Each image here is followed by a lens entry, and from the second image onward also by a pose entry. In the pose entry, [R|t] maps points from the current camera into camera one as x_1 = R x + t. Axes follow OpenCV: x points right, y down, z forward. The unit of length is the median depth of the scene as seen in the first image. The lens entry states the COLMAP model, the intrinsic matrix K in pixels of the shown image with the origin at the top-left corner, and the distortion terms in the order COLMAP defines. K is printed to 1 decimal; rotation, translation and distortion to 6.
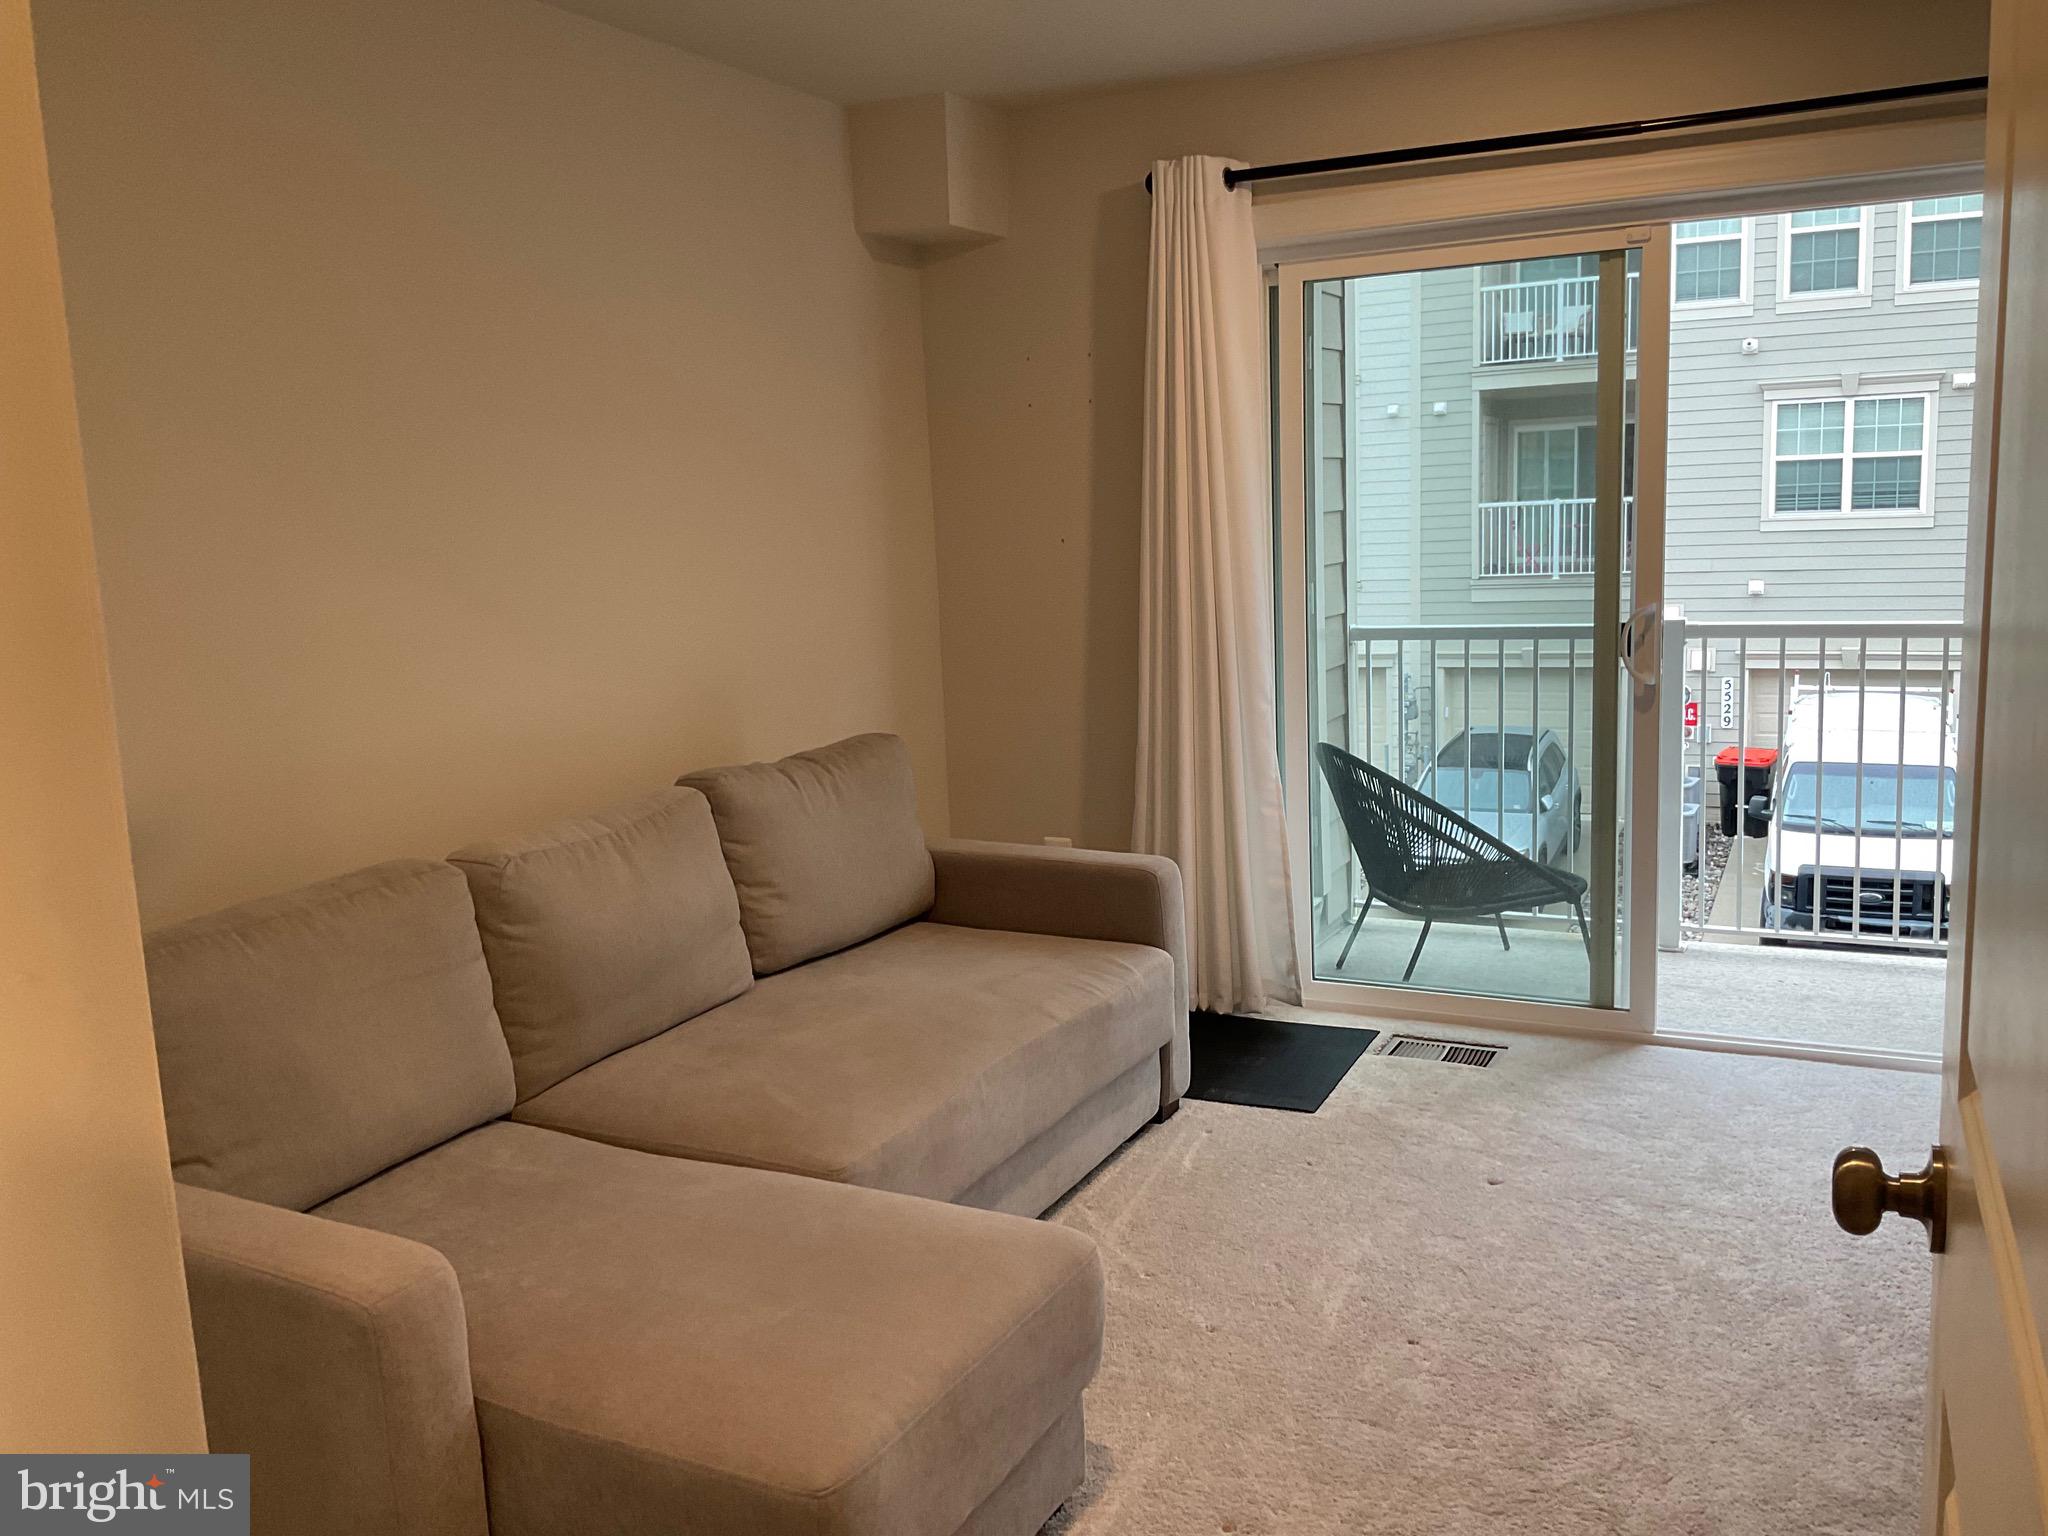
lens RADIAL K [[1714.1, 0, 1034.9], [0, 1714.1, 759.0], [0, 0, 1]] dist [0.092682, -0.172618]
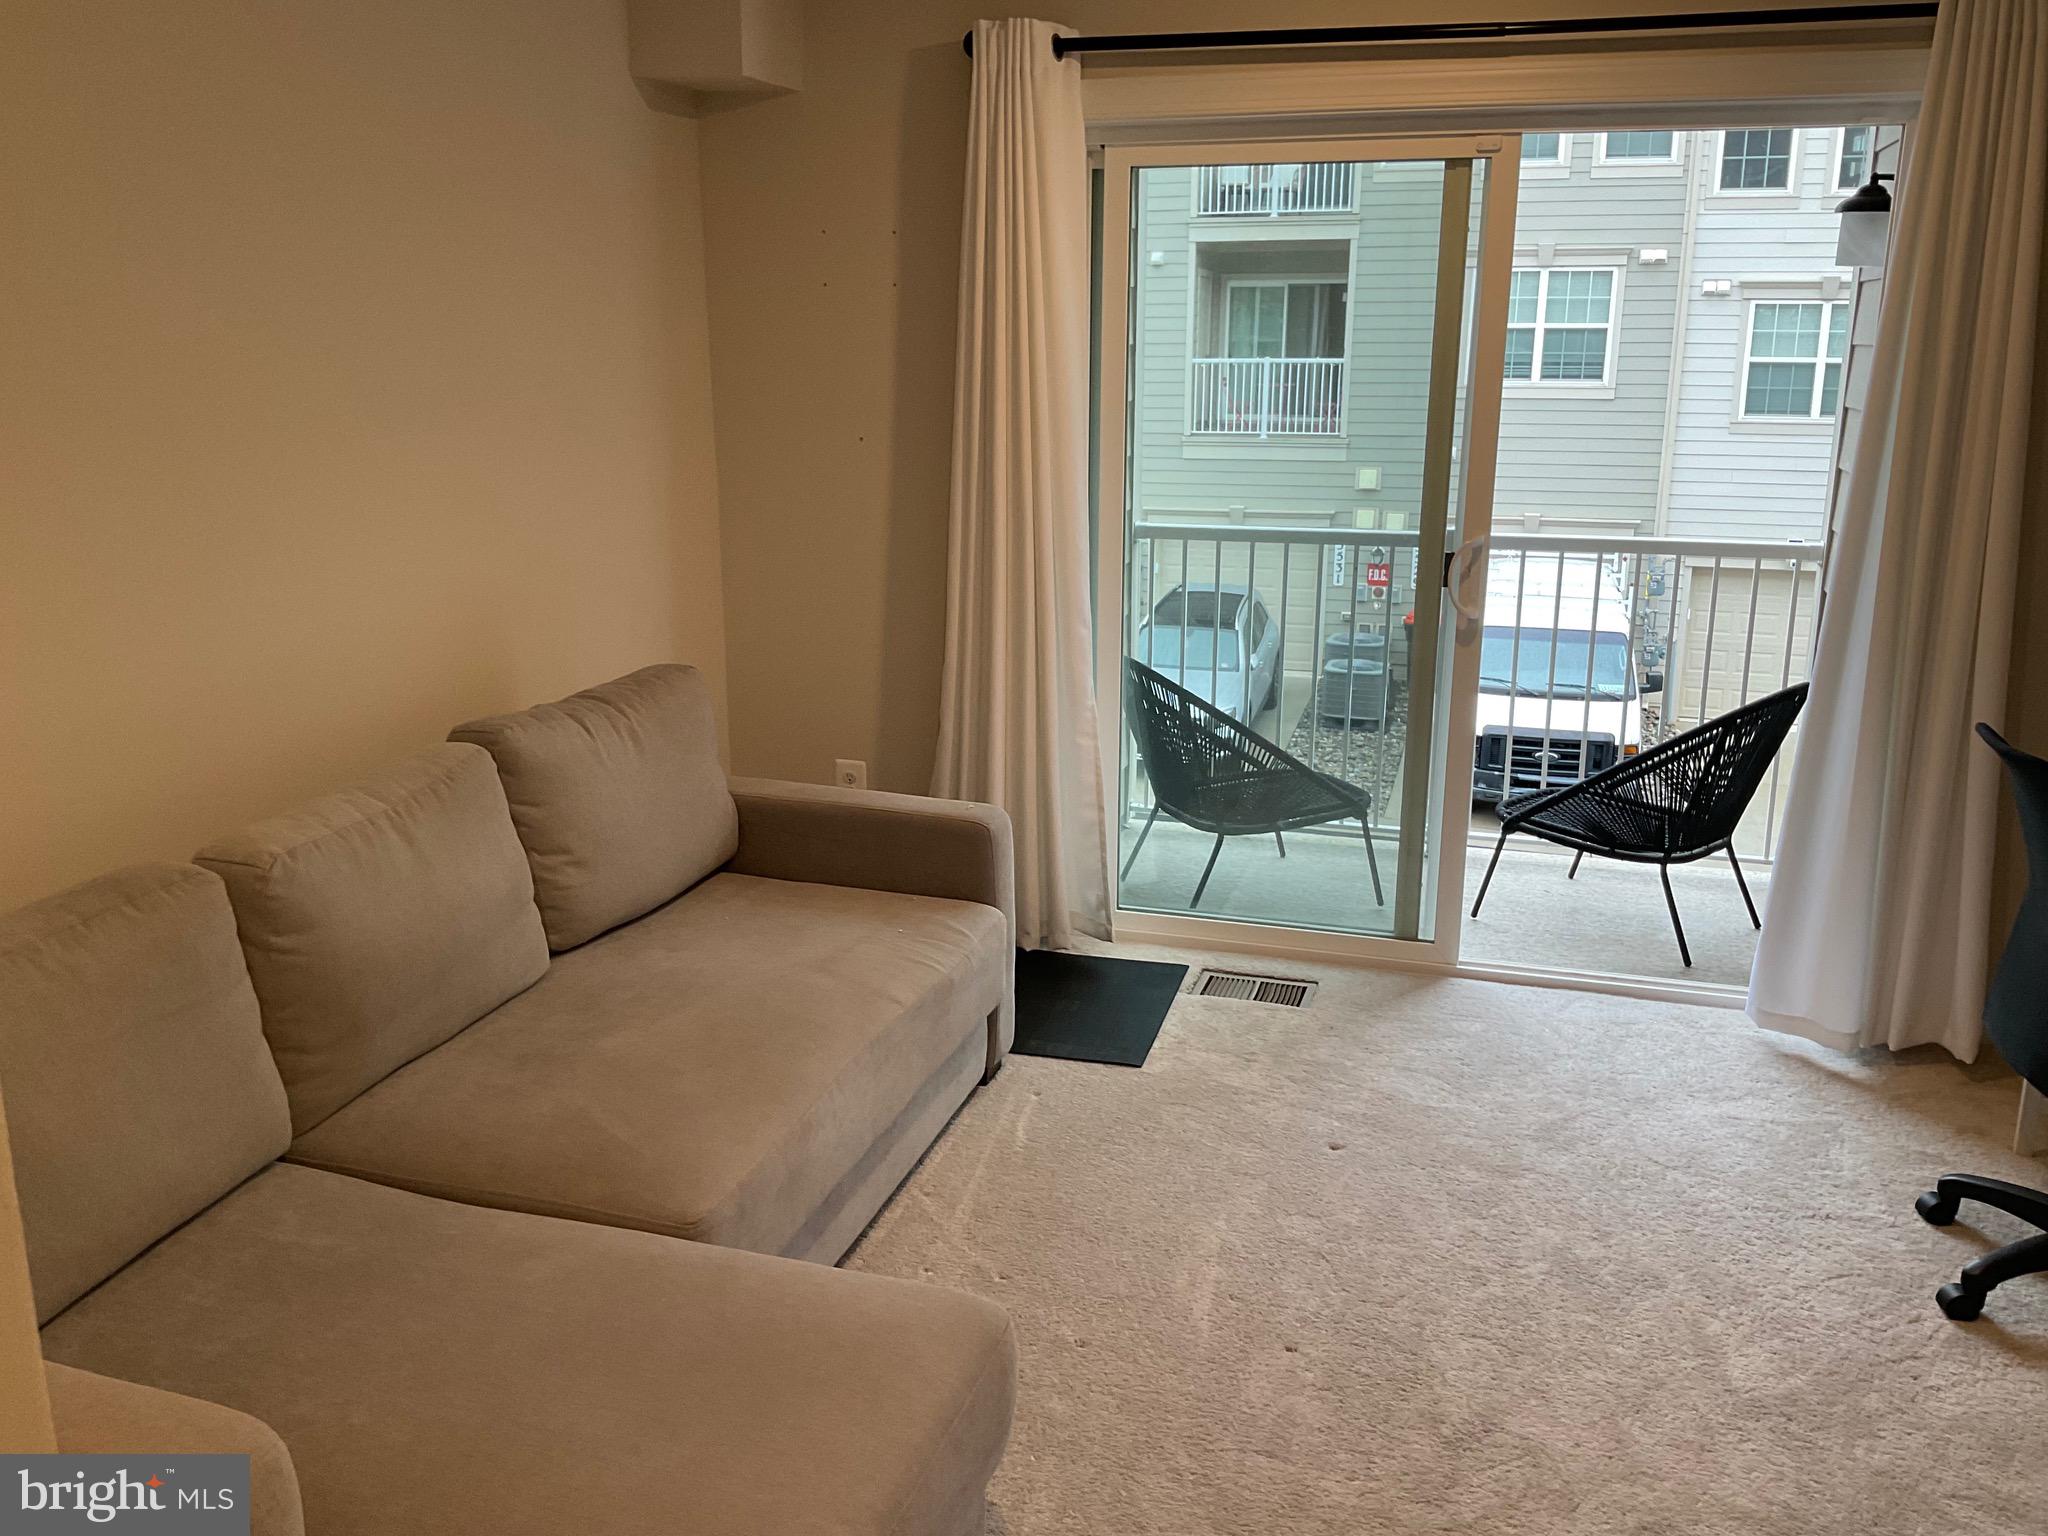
lens RADIAL K [[1714.1, 0, 1024.9], [0, 1714.1, 768.9], [0, 0, 1]] dist [0.092682, -0.172618]
pose [[0.985556, -0.000020, 0.169351, -0.068202], [-0.016783, 0.995066, 0.097784, -0.056640], [-0.168517, -0.099214, 0.980693, 0.090524]]
